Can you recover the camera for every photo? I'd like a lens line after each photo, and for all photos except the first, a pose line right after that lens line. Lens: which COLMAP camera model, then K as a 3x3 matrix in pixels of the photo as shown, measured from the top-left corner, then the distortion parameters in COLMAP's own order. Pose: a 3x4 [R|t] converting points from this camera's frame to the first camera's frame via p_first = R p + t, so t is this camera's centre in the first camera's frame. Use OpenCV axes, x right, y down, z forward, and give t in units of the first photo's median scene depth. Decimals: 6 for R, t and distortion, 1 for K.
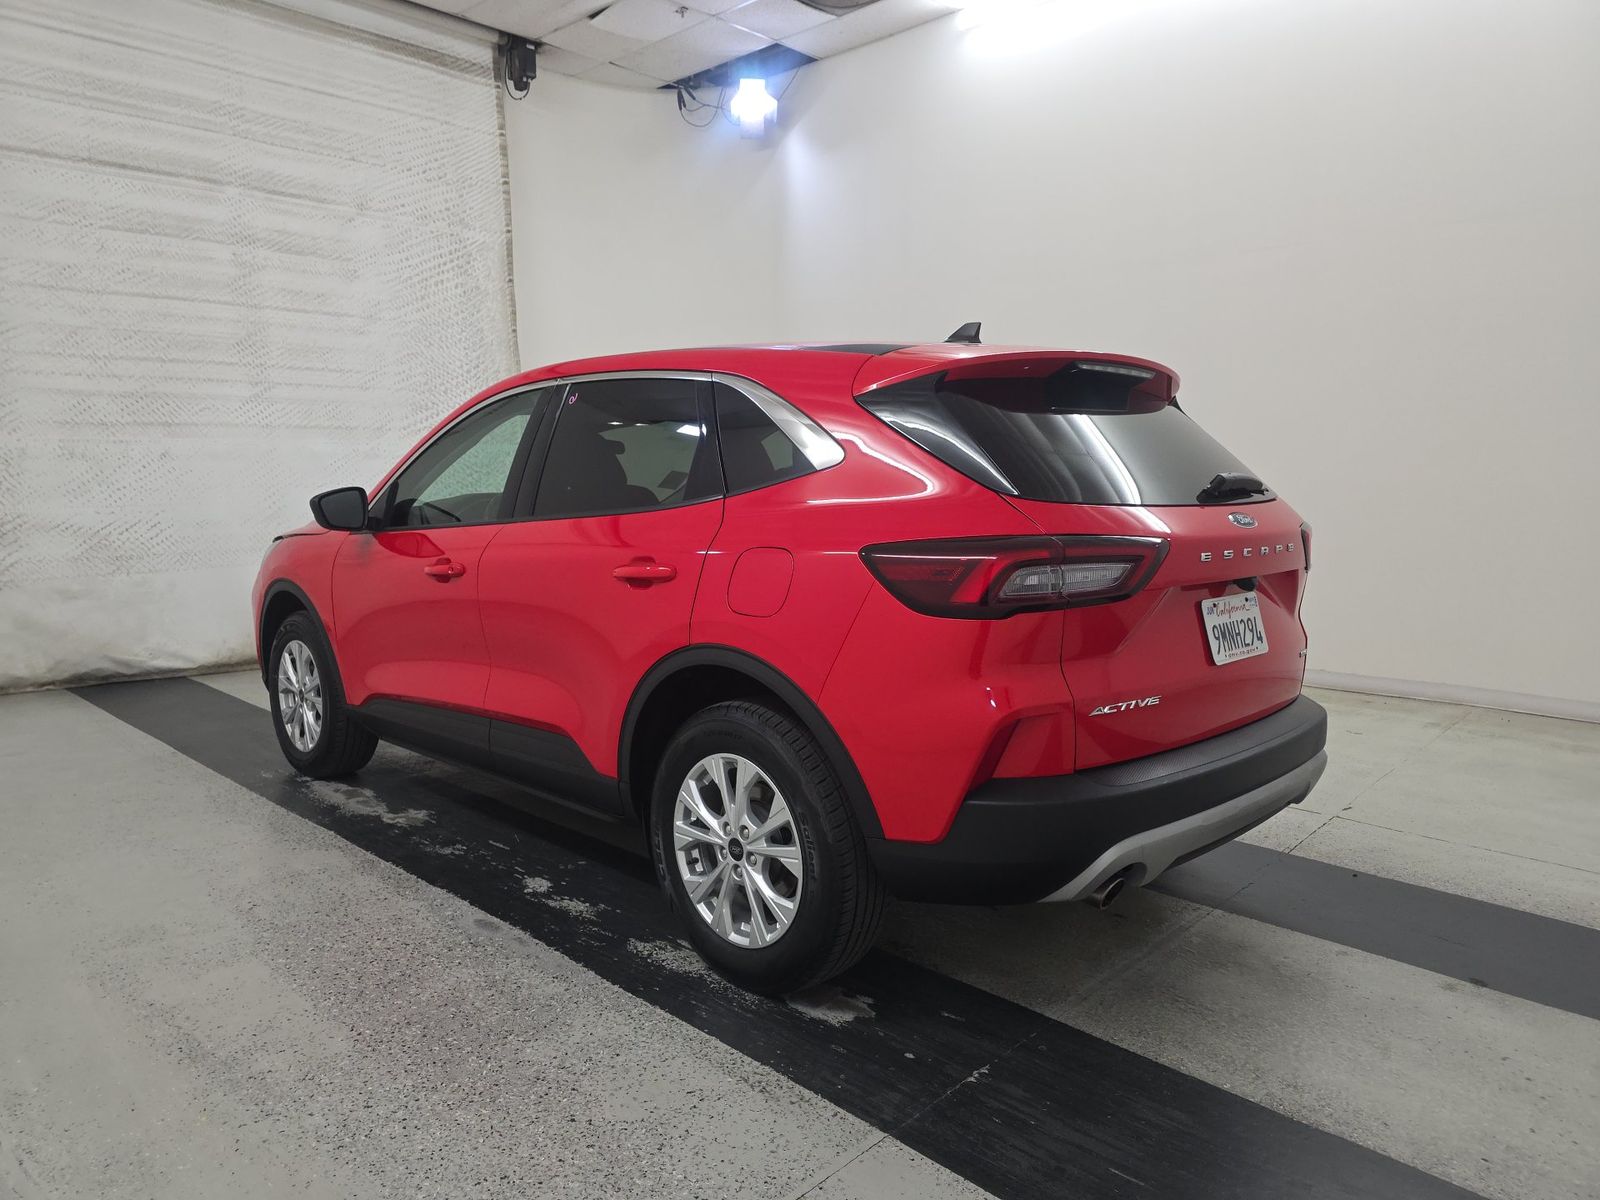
lens RADIAL K [[1070.9, 0, 794.6], [0, 1070.9, 595.8], [0, 0, 1]] dist [0.033674, -0.026058]
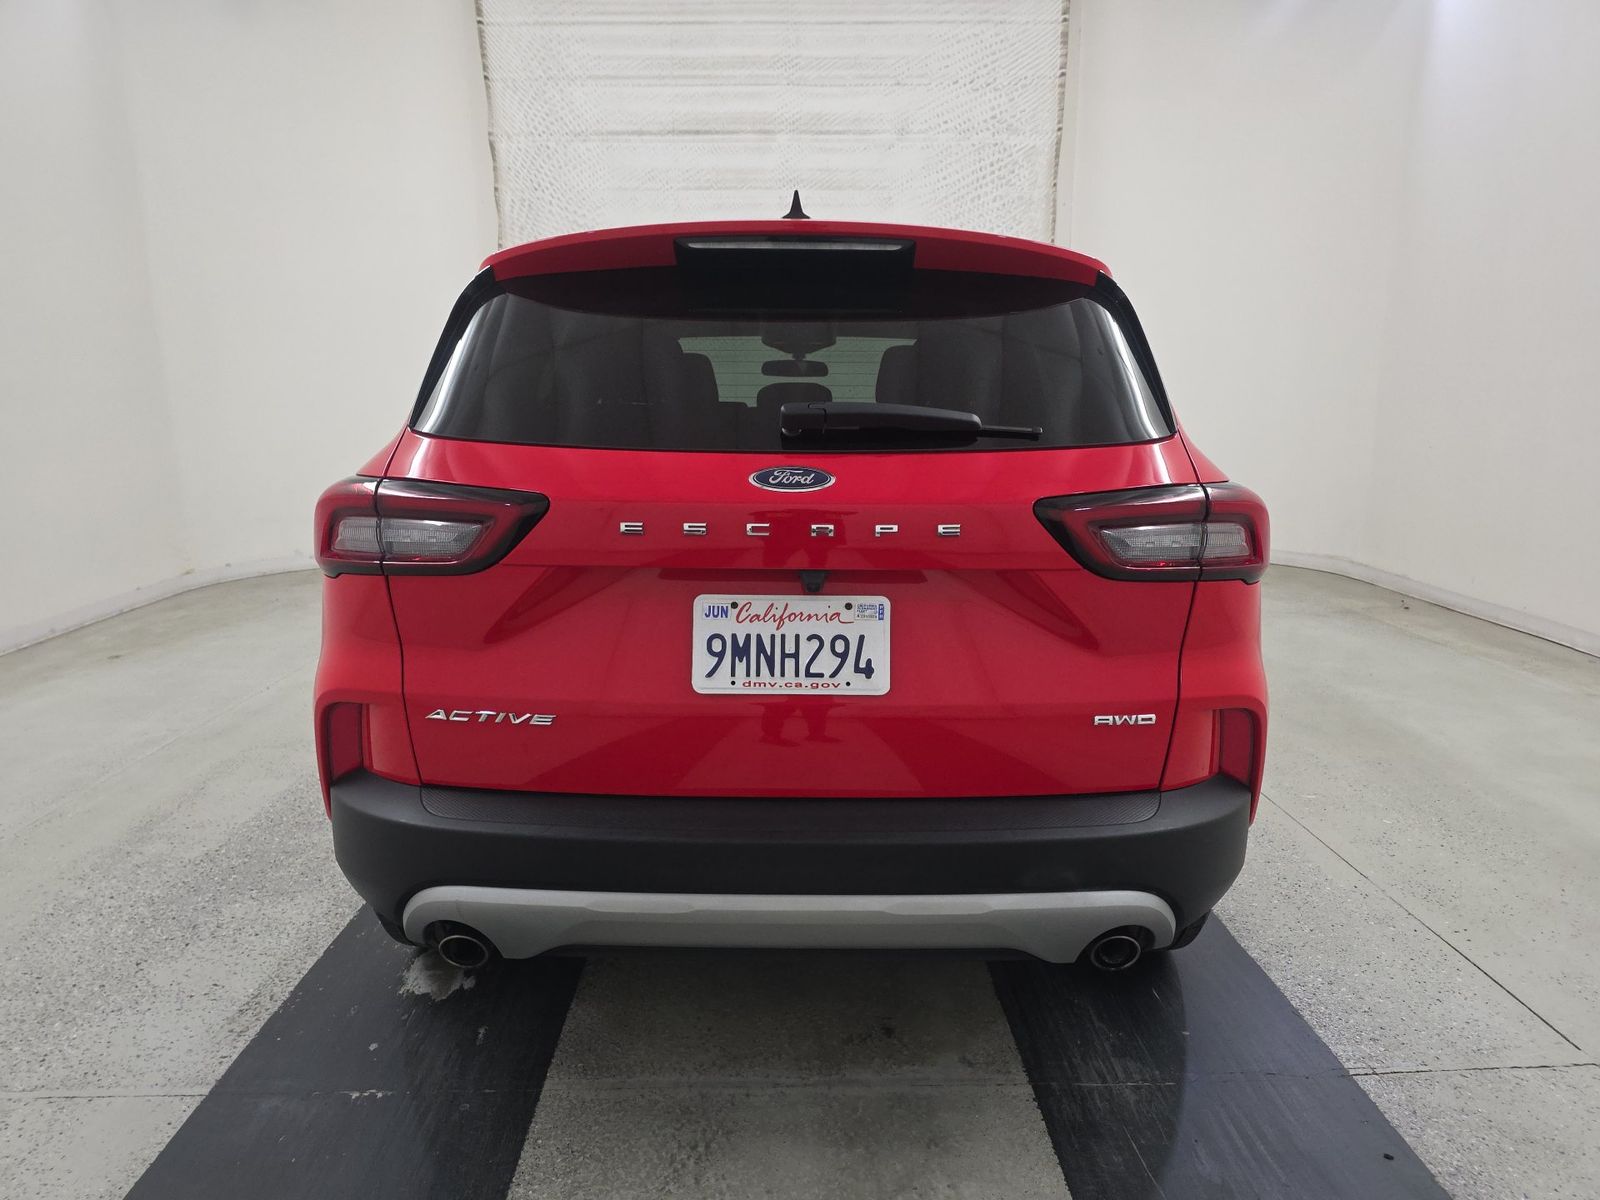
lens RADIAL K [[1070.9, 0, 803.8], [0, 1070.9, 616.3], [0, 0, 1]] dist [0.033674, -0.026058]
pose [[0.712886, 0.142716, -0.686604, 0.326870], [-0.082117, 0.989326, 0.120379, -0.024803], [0.696455, -0.029435, 0.716996, 0.212550]]
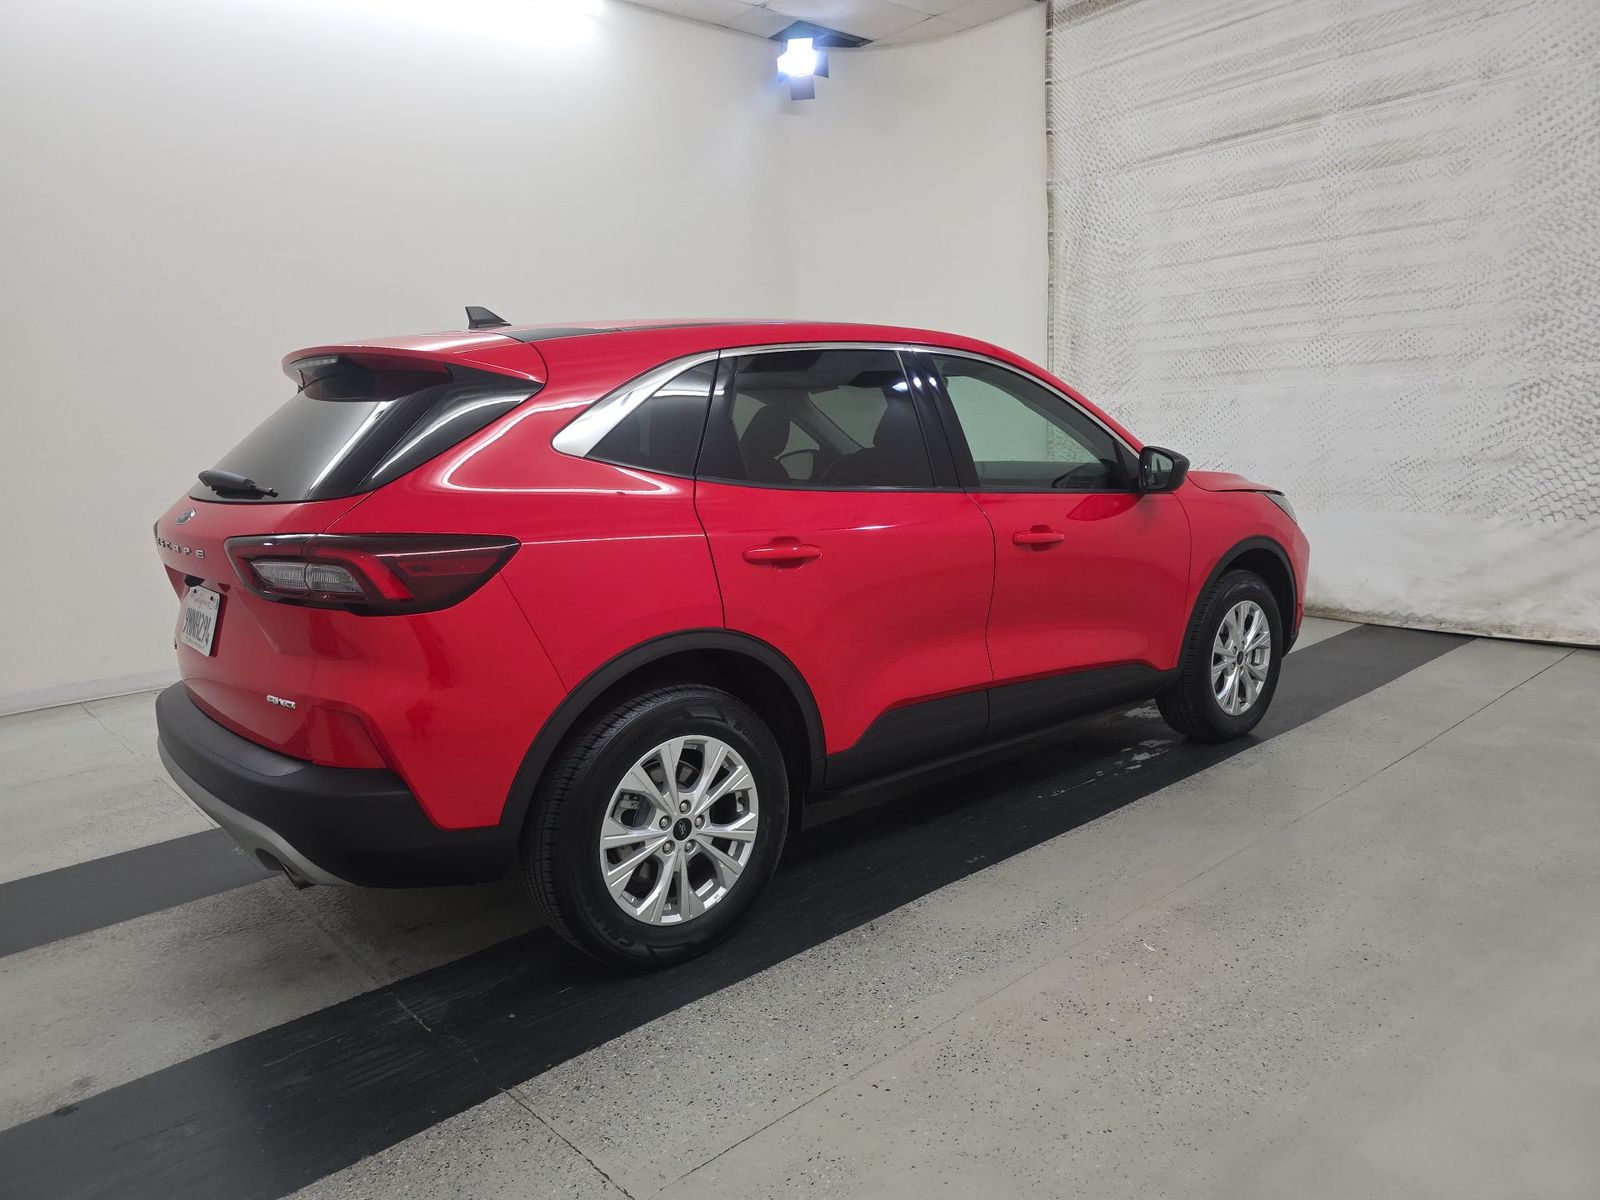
lens RADIAL K [[1070.9, 0, 805.7], [0, 1070.9, 608.1], [0, 0, 1]] dist [0.033674, -0.026058]
pose [[-0.070865, 0.170424, -0.982819, 0.540213], [-0.075247, 0.981576, 0.175634, -0.082379], [0.994644, 0.086400, -0.056735, 0.636283]]
